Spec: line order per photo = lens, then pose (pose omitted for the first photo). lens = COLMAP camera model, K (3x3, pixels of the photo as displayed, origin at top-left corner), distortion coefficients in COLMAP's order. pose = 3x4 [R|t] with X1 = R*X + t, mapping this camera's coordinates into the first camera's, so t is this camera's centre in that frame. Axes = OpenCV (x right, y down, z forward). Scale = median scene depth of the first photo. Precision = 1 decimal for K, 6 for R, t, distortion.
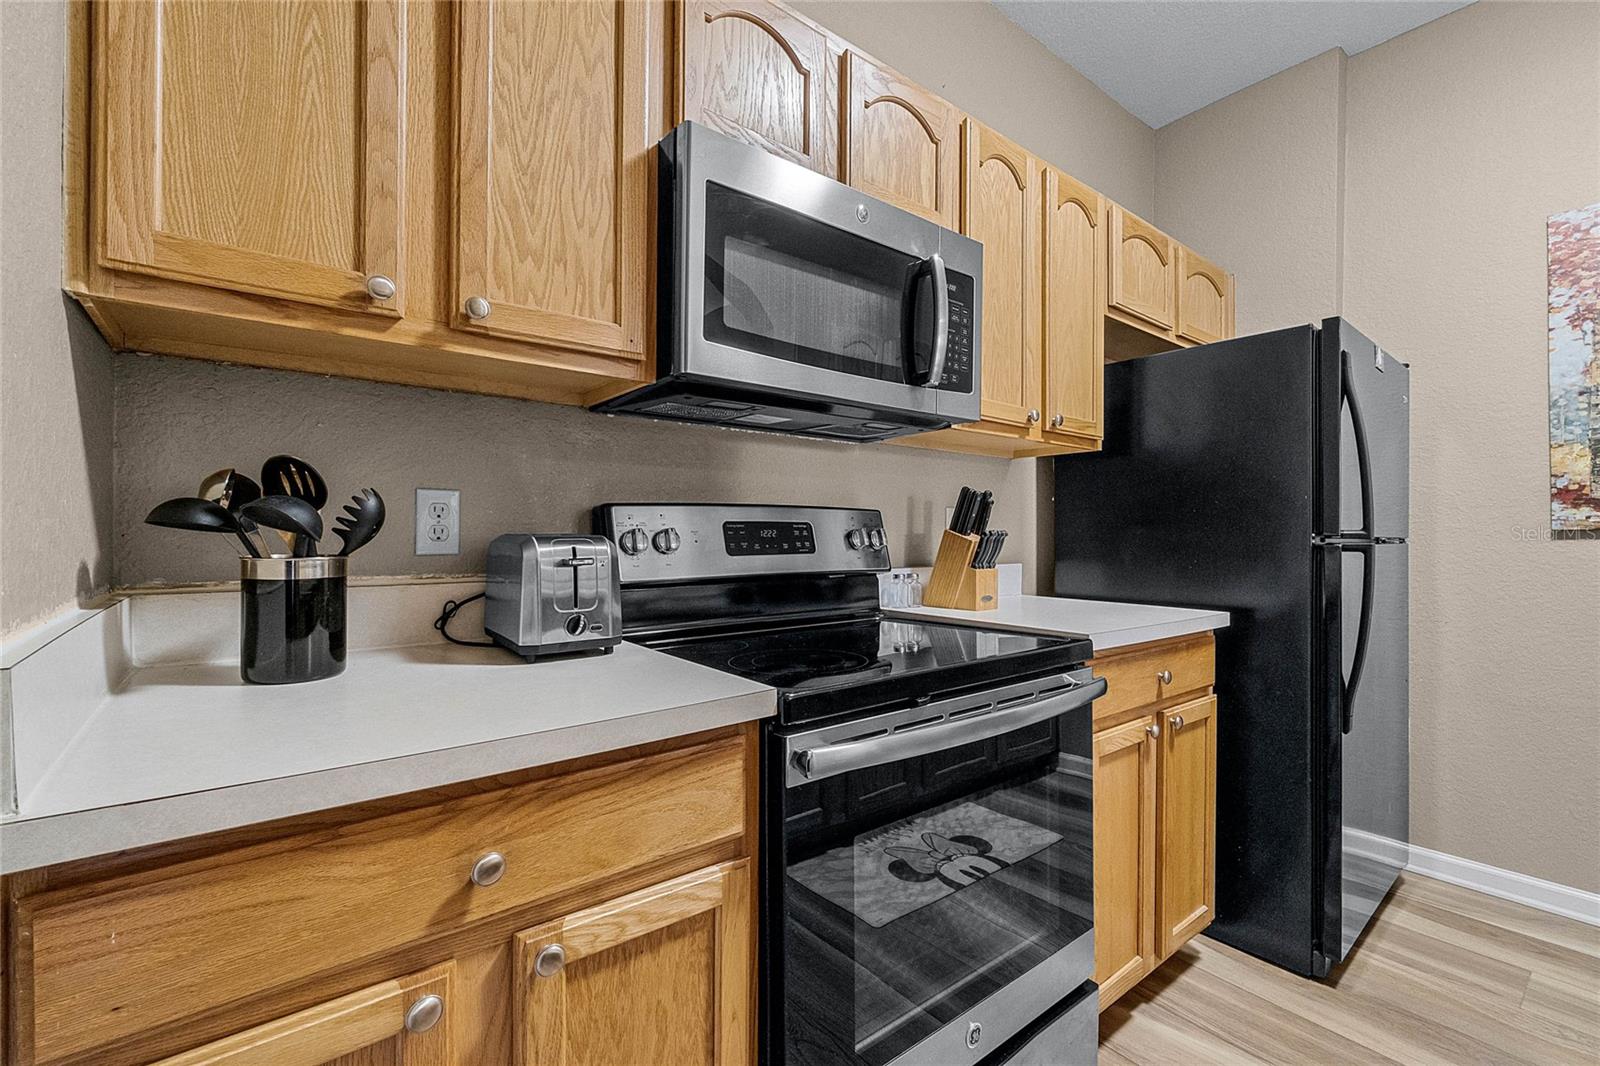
lens RADIAL K [[679.8, 0, 808.9], [0, 679.8, 531.4], [0, 0, 1]] dist [-0.000918, 0.000751]
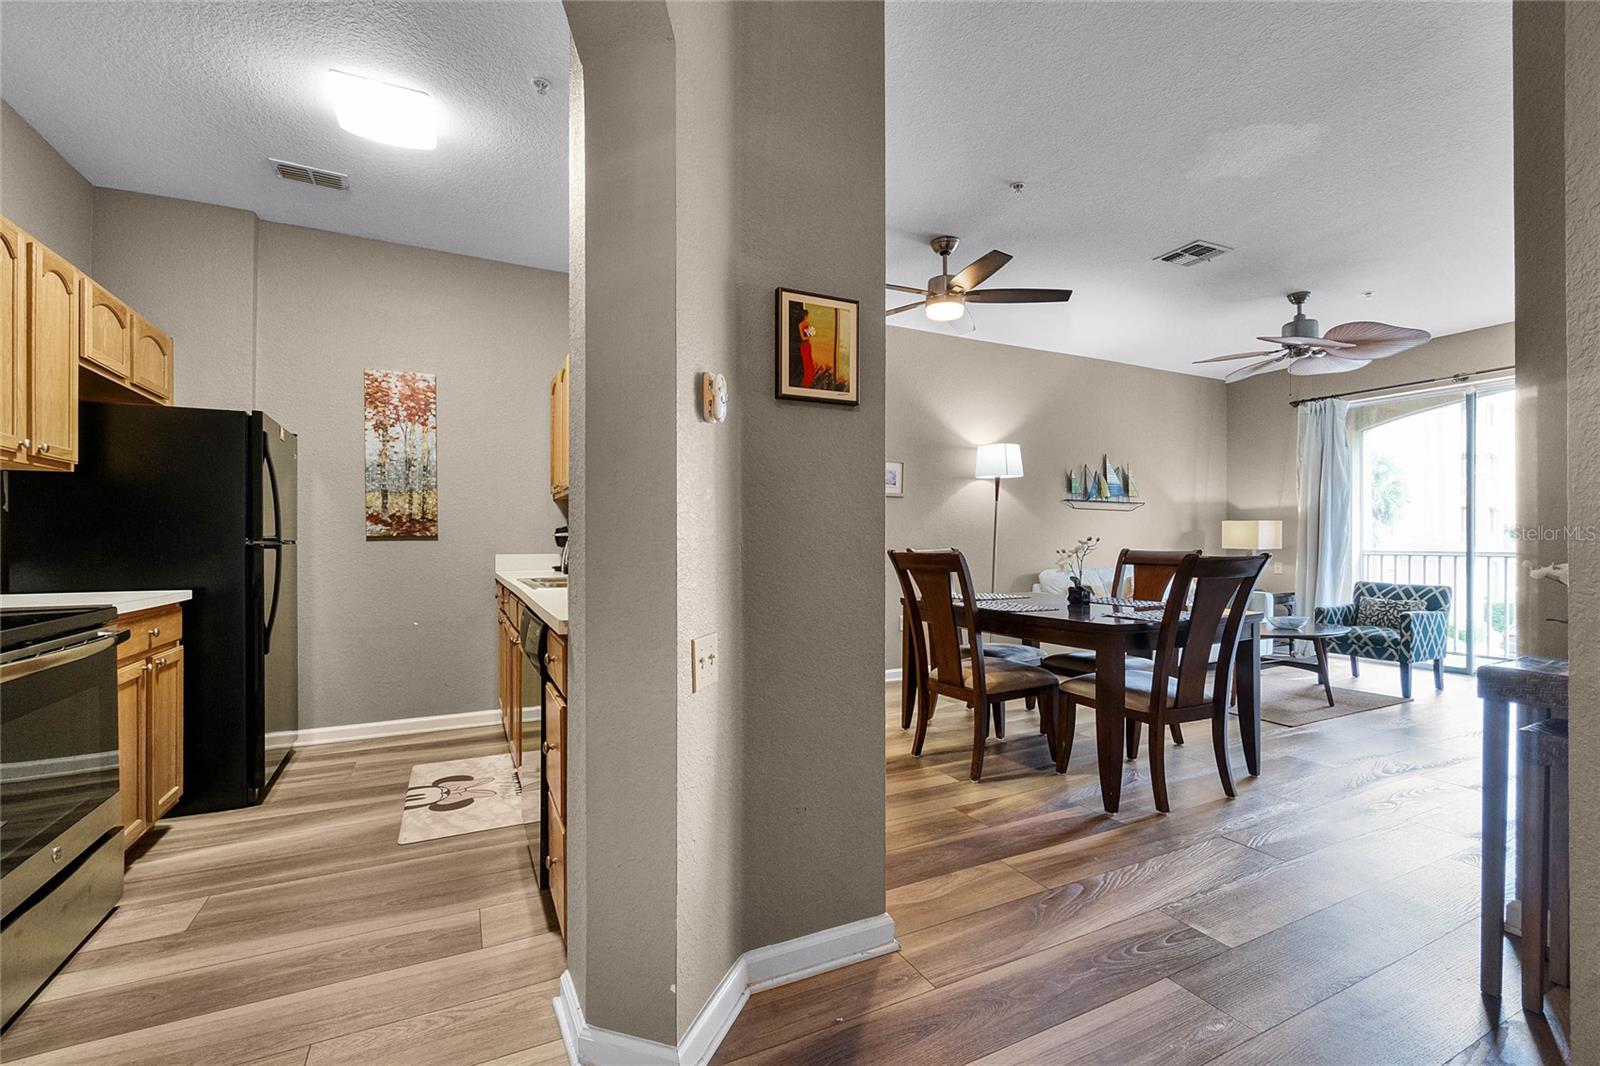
lens RADIAL K [[691.0, 0, 793.2], [0, 691.0, 539.0], [0, 0, 1]] dist [-0.005871, 0.000562]
pose [[0.208716, -0.003086, 0.977972, -0.633971], [-0.001150, 0.999994, 0.003401, -0.002200], [-0.977976, -0.001834, 0.208711, -0.666245]]
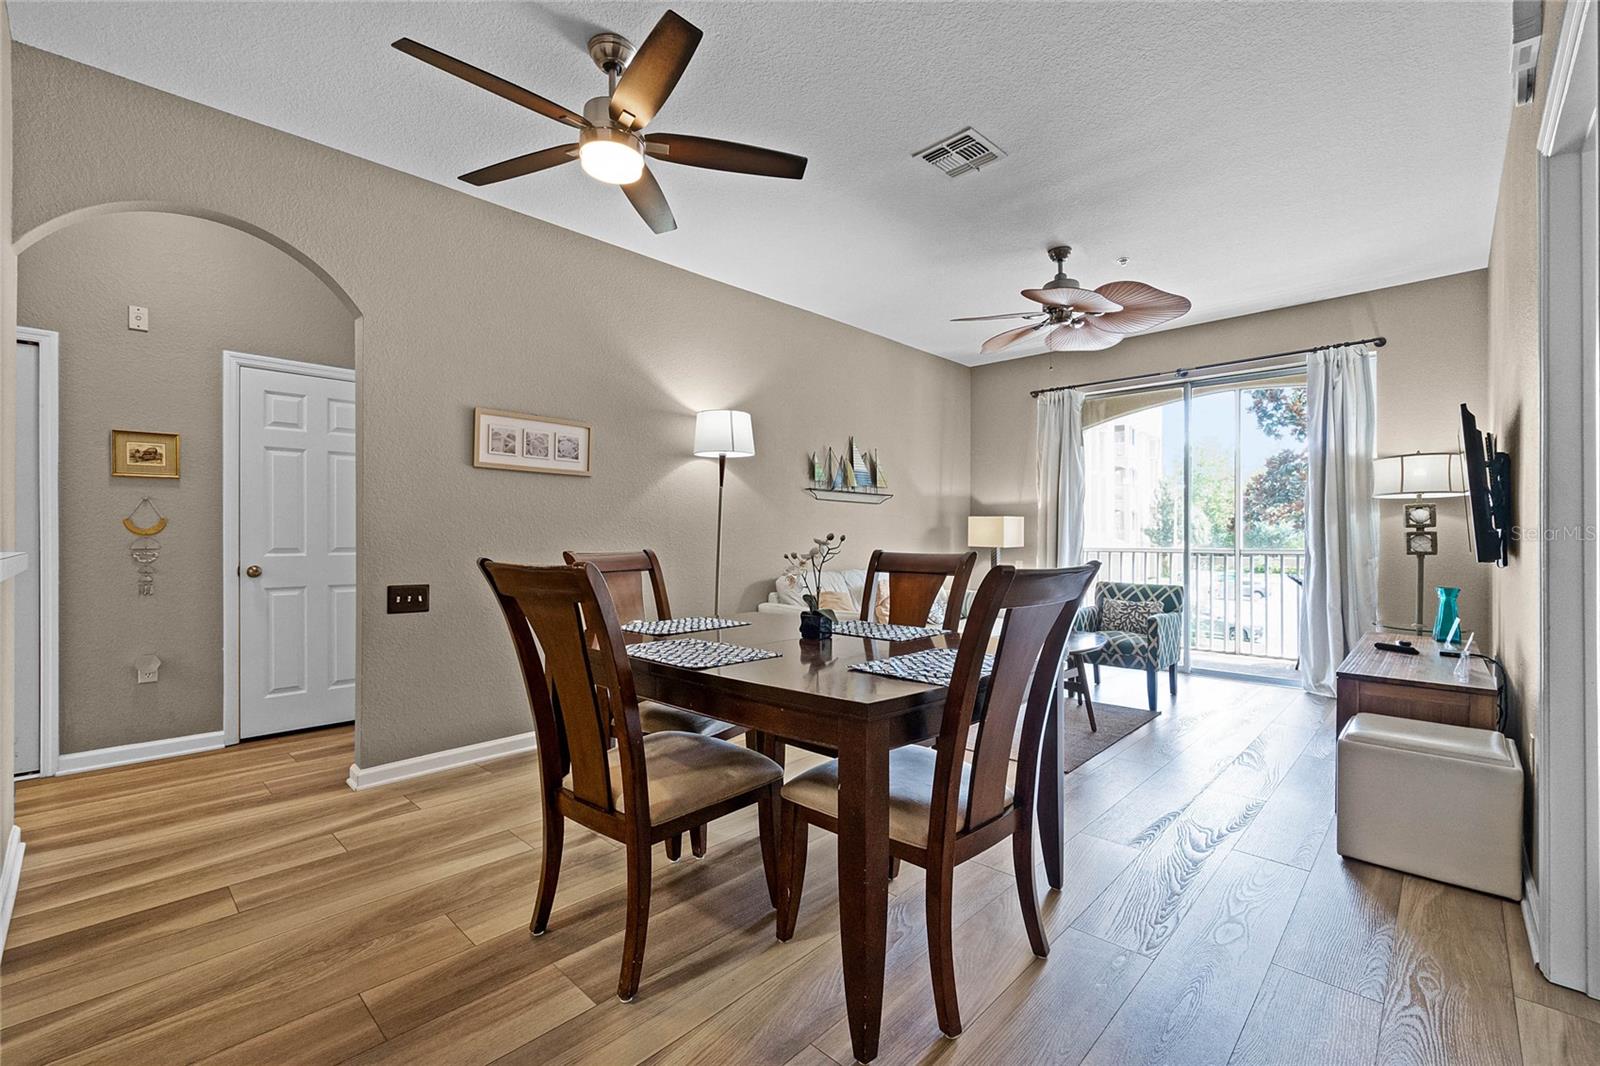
lens RADIAL K [[688.2, 0, 797.5], [0, 688.2, 538.8], [0, 0, 1]] dist [-0.011835, 0.000430]
pose [[-0.136838, -0.007049, 0.990568, 0.301383], [-0.002436, 0.999974, 0.006780, -0.001046], [-0.990590, -0.001485, -0.136852, -0.864731]]
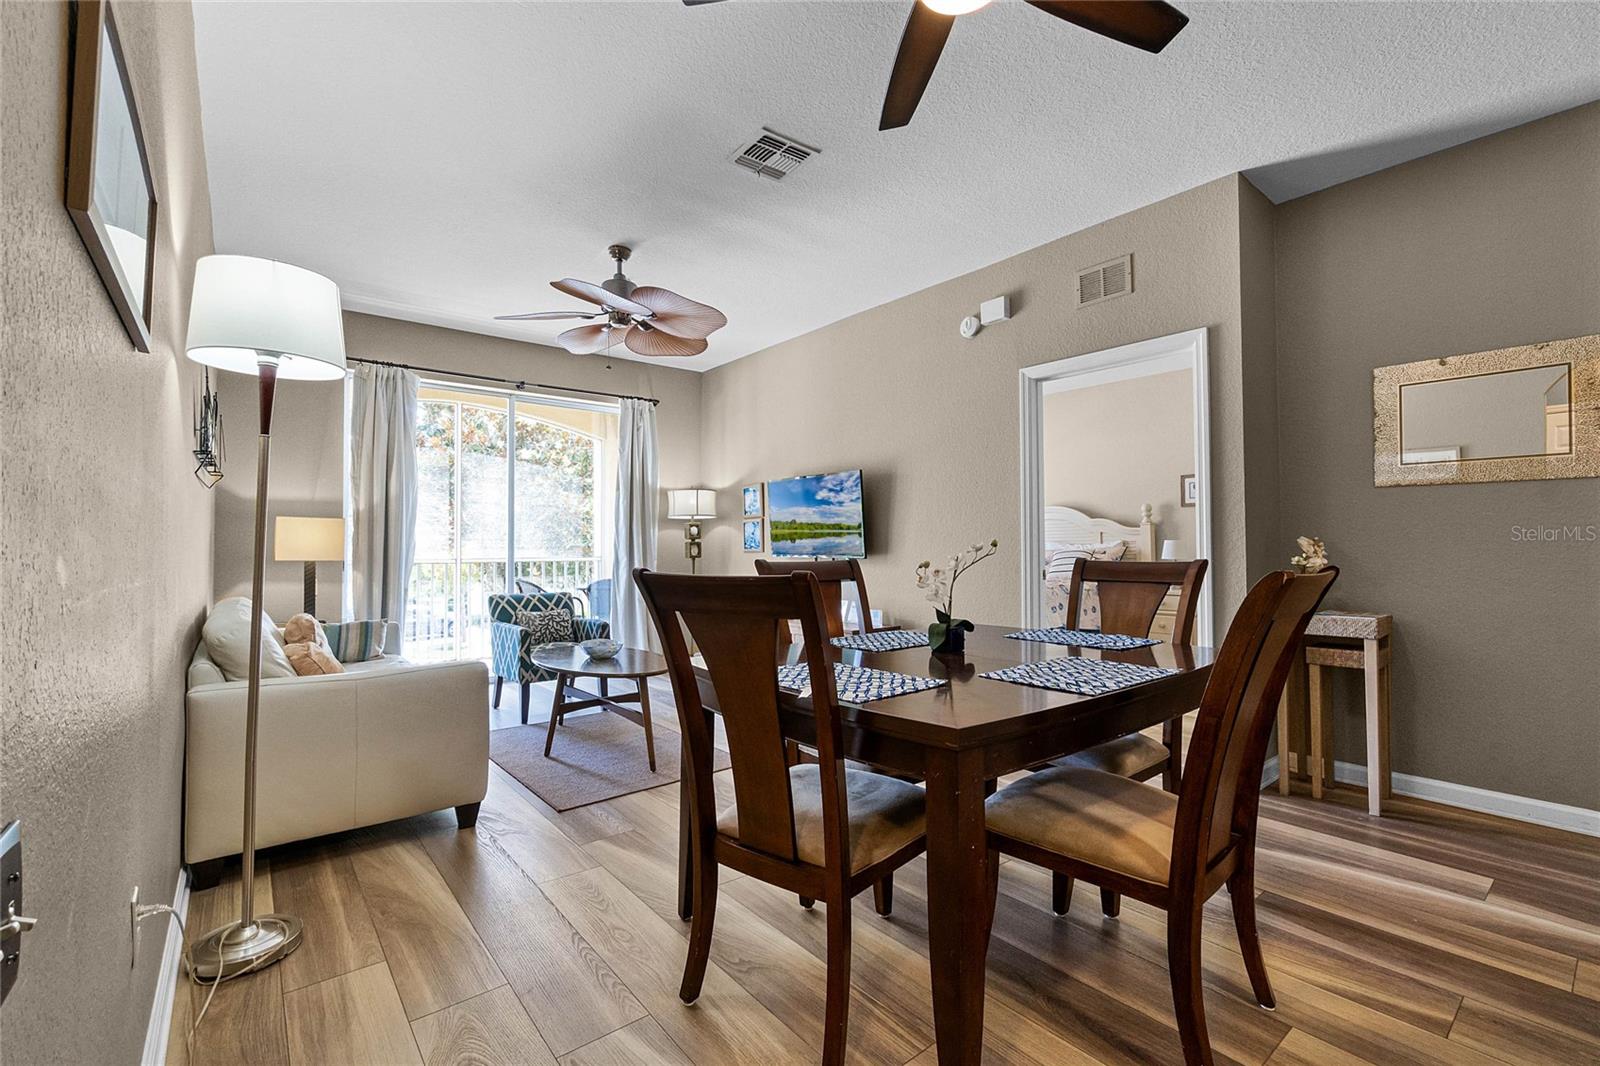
lens RADIAL K [[688.7, 0, 790.4], [0, 688.7, 544.9], [0, 0, 1]] dist [-0.000999, 0.001246]
pose [[-0.999989, -0.000356, -0.004692, 1.986103], [-0.000349, 0.999999, -0.001436, 0.004833], [0.004692, -0.001435, -0.999988, 0.221825]]
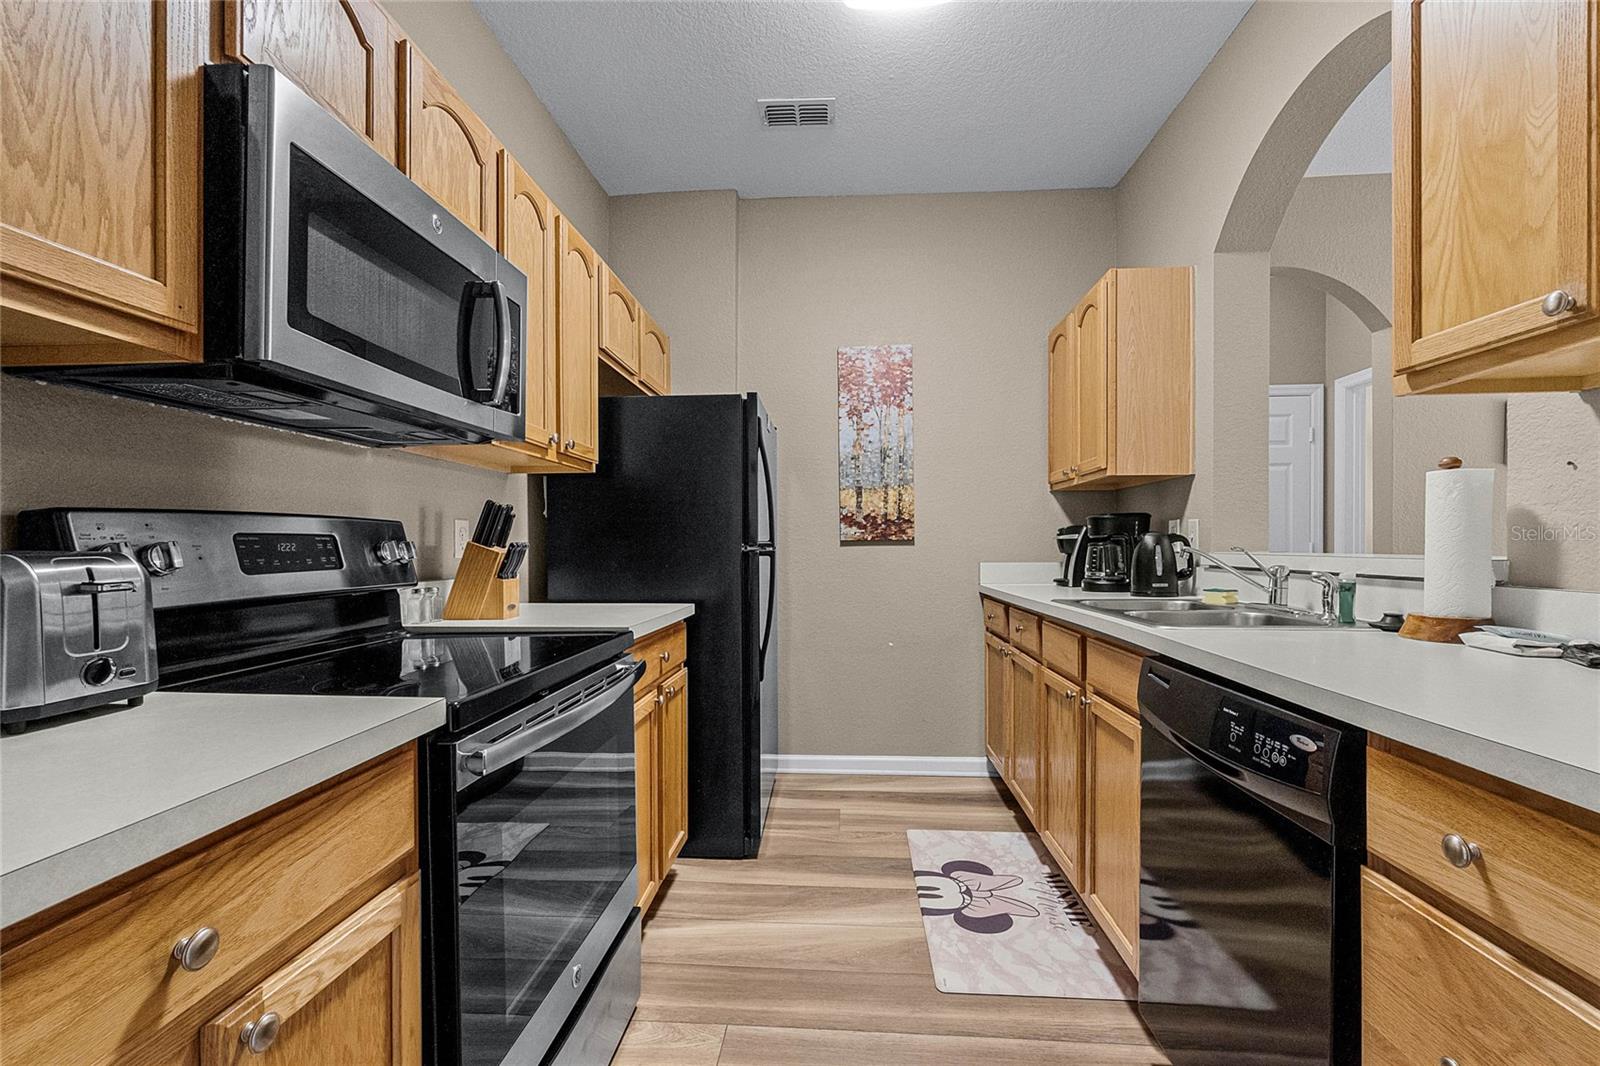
lens RADIAL K [[688.7, 0, 790.4], [0, 688.7, 544.9], [0, 0, 1]] dist [-0.000999, 0.001246]
pose [[0.681277, -0.007388, 0.731989, -0.241443], [0.004555, 0.999972, 0.005853, -0.002054], [-0.732012, -0.000653, 0.681292, -0.047520]]
